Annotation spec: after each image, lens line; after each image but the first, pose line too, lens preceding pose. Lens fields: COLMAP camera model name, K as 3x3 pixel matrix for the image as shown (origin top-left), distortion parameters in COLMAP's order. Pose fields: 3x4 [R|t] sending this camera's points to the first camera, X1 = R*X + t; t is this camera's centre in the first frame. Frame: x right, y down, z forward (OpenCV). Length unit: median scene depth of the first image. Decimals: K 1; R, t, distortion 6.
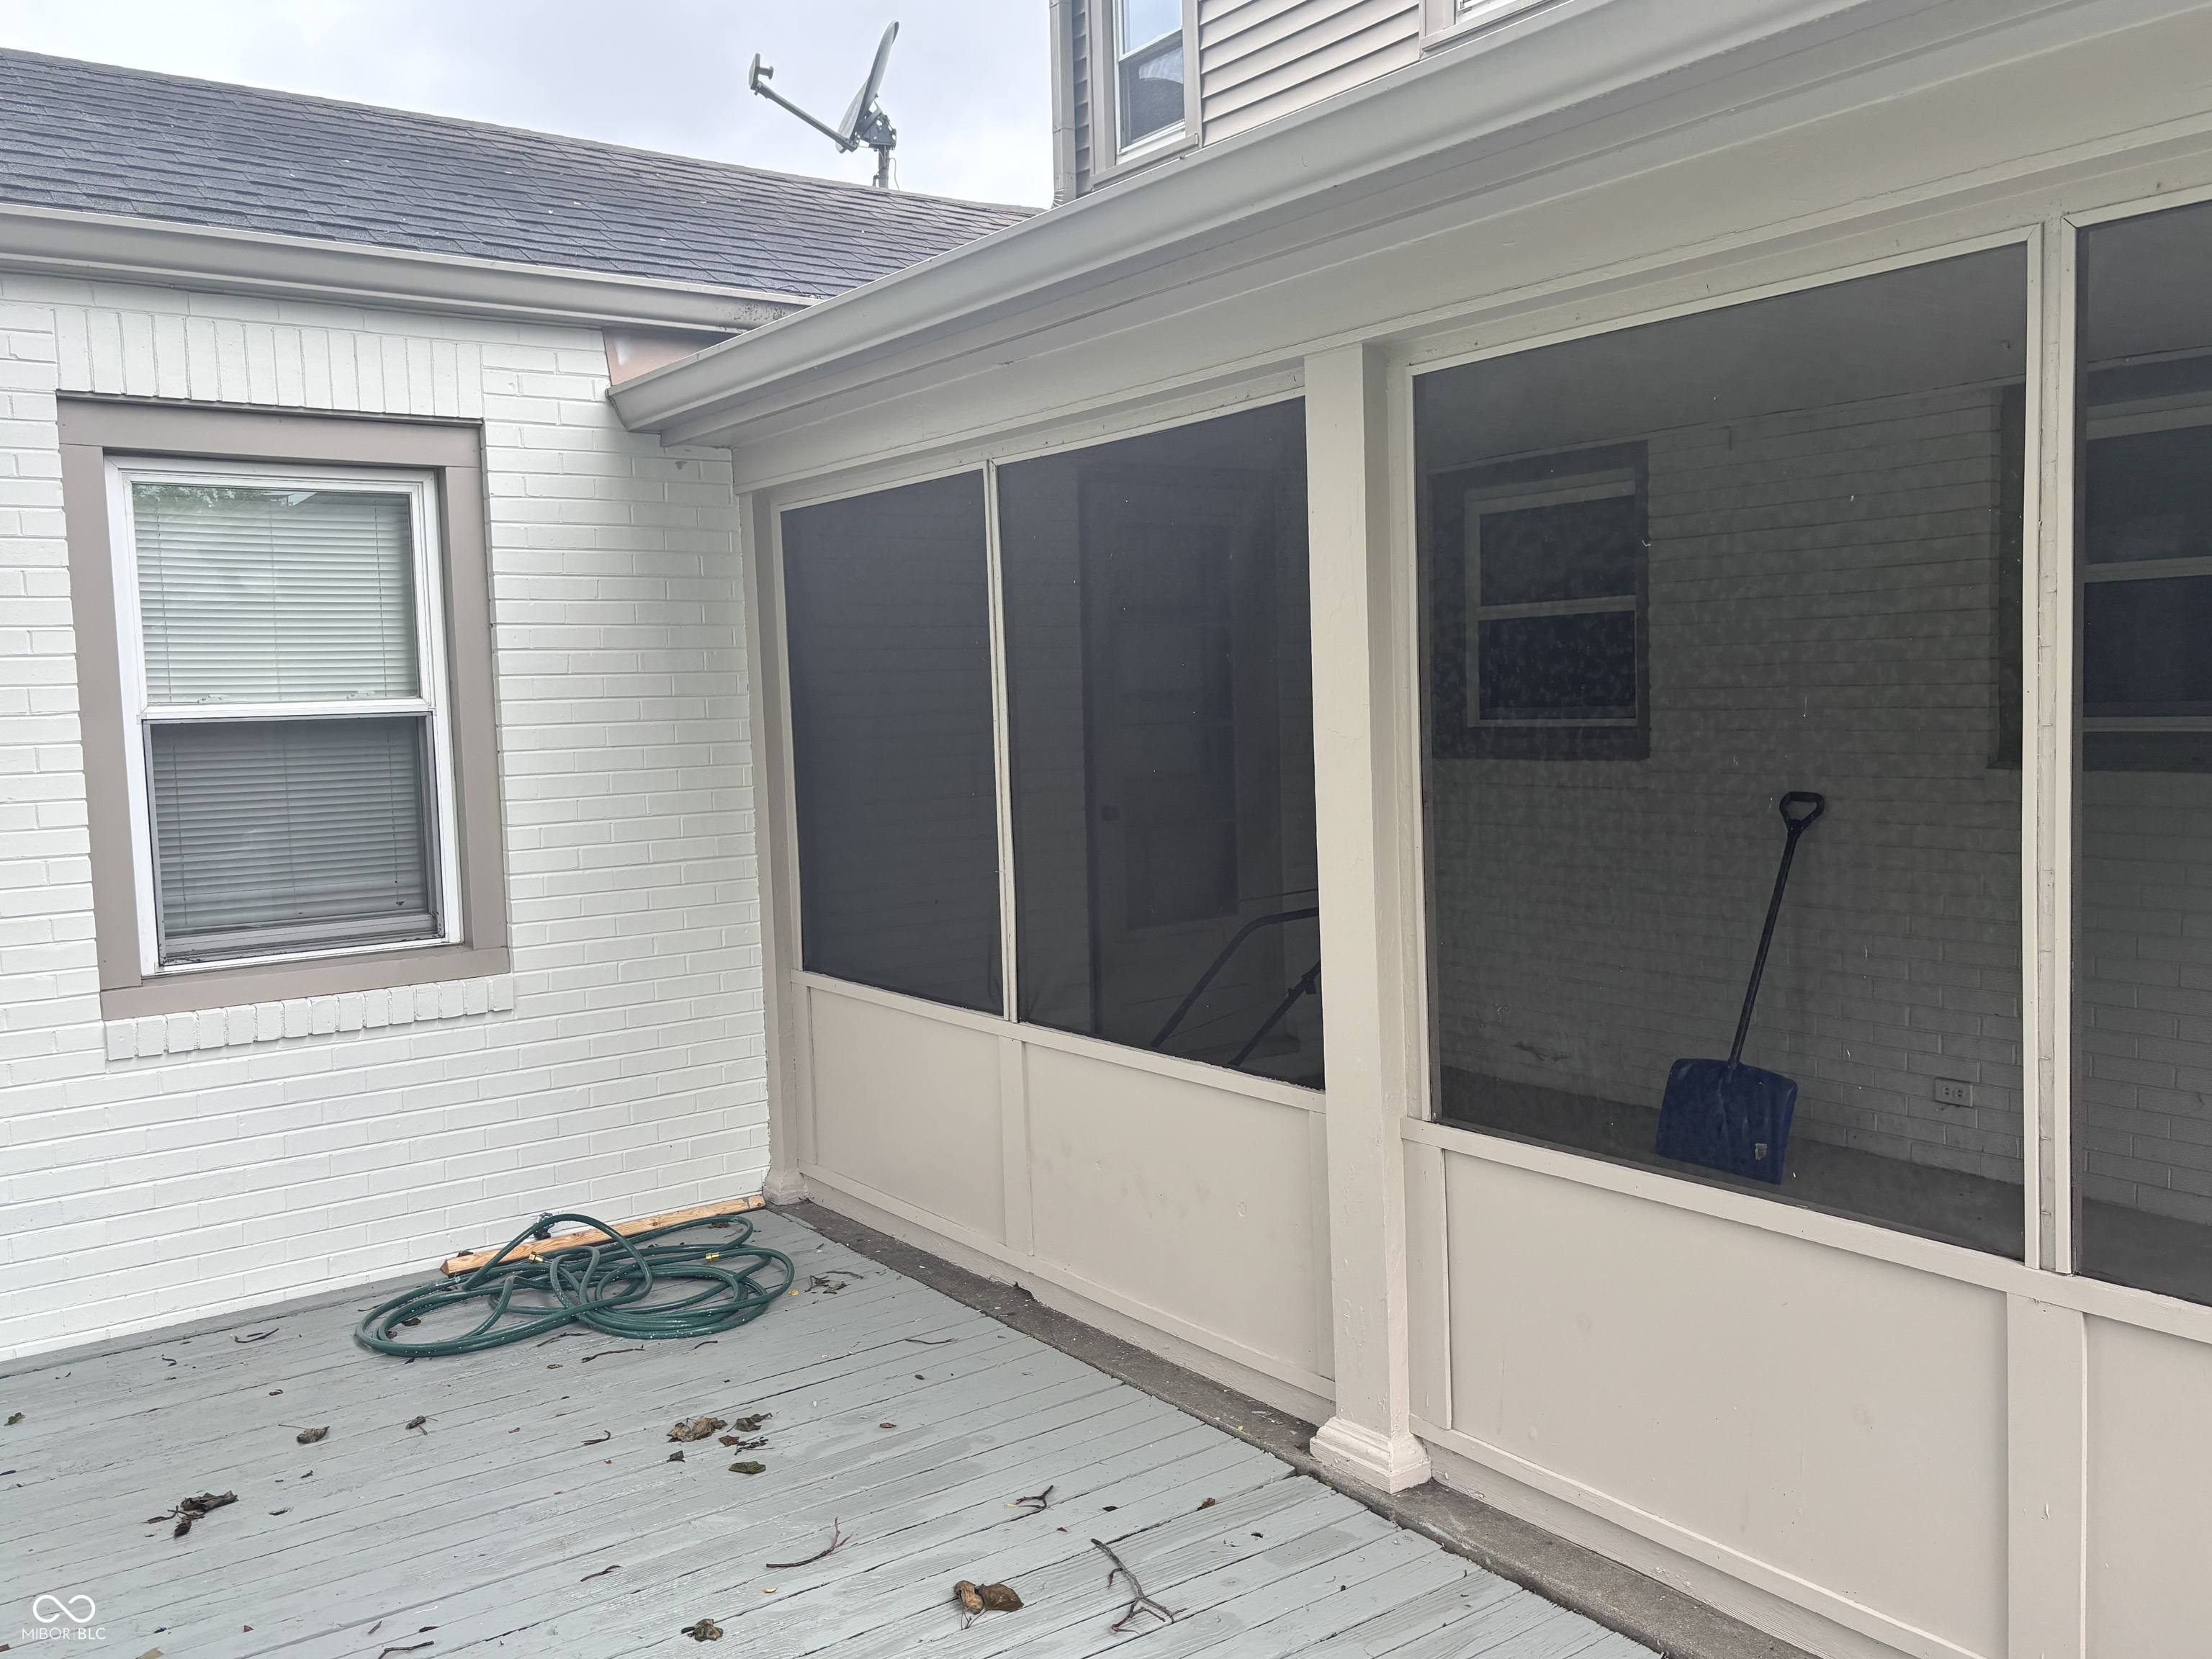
lens RADIAL K [[1850.1, 0, 1106.0], [0, 1850.1, 829.5], [0, 0, 1]] dist [0.007028, -0.006298]
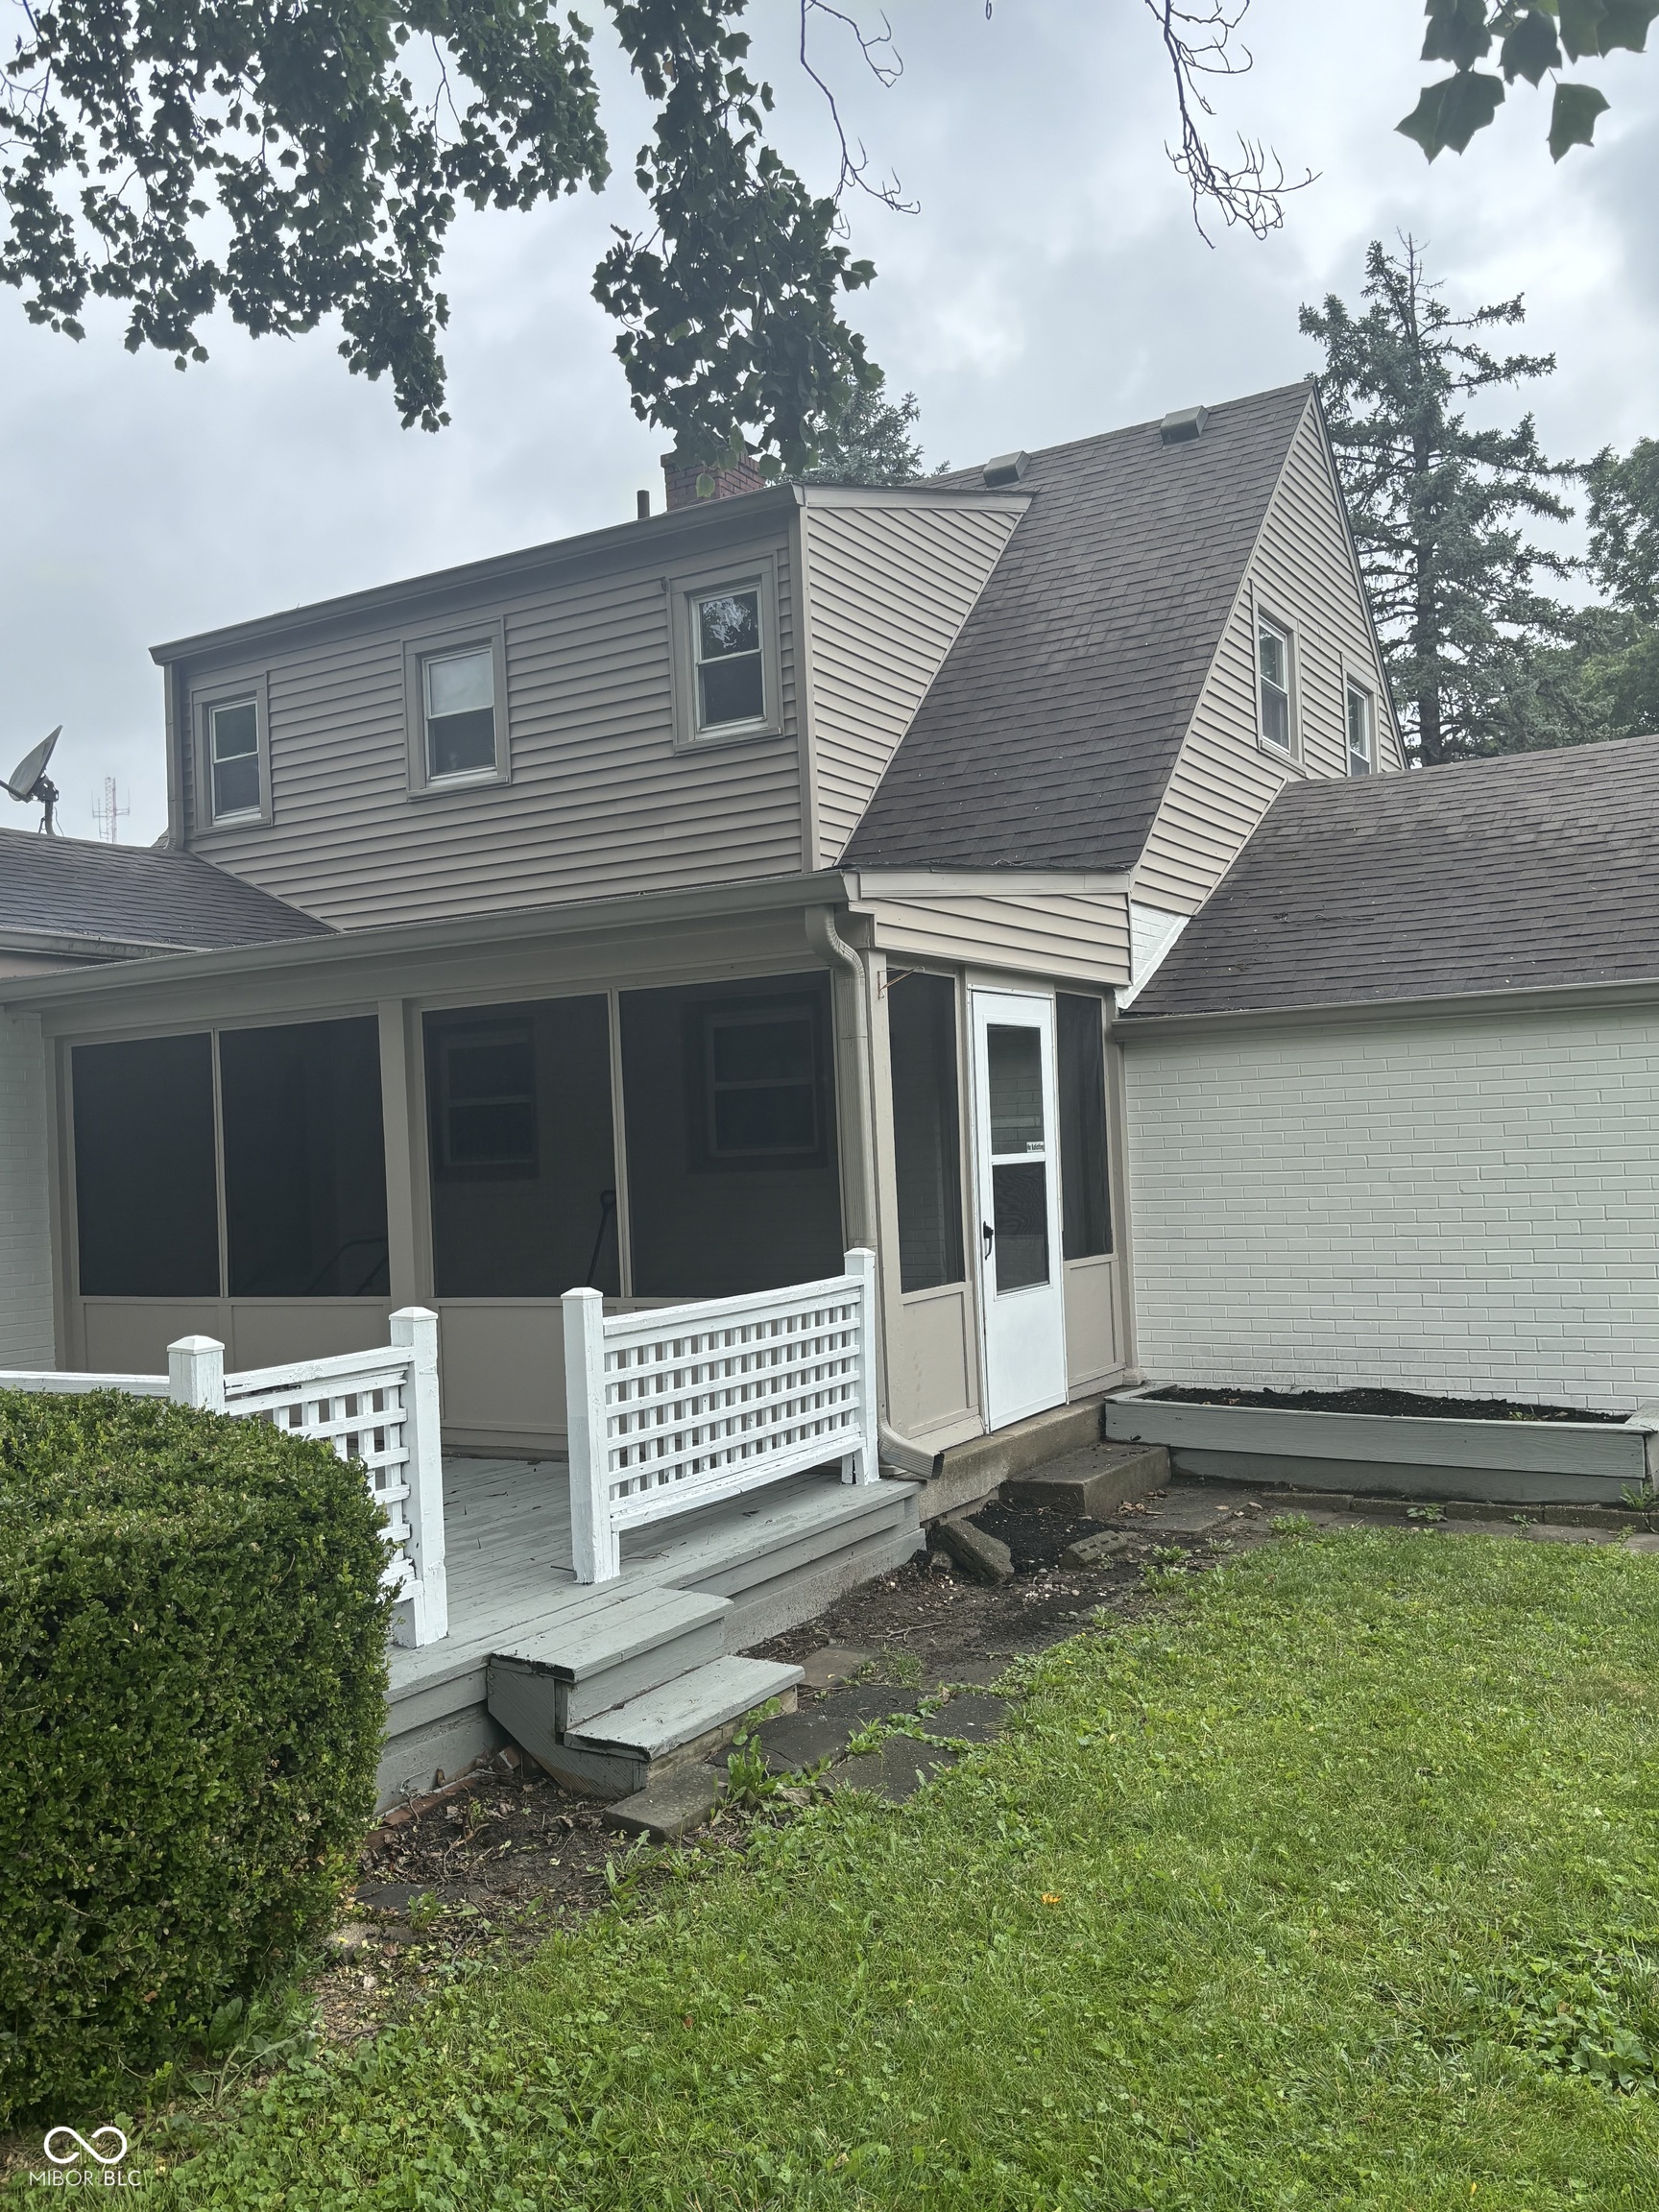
lens RADIAL K [[1806.6, 0, 819.2], [0, 1806.6, 1118.4], [0, 0, 1]] dist [0.005226, -0.010708]
pose [[0.917953, -0.000765, 0.396688, -0.135708], [0.044264, 0.993951, -0.100512, 0.076734], [-0.394211, 0.109824, 0.912434, -0.624326]]
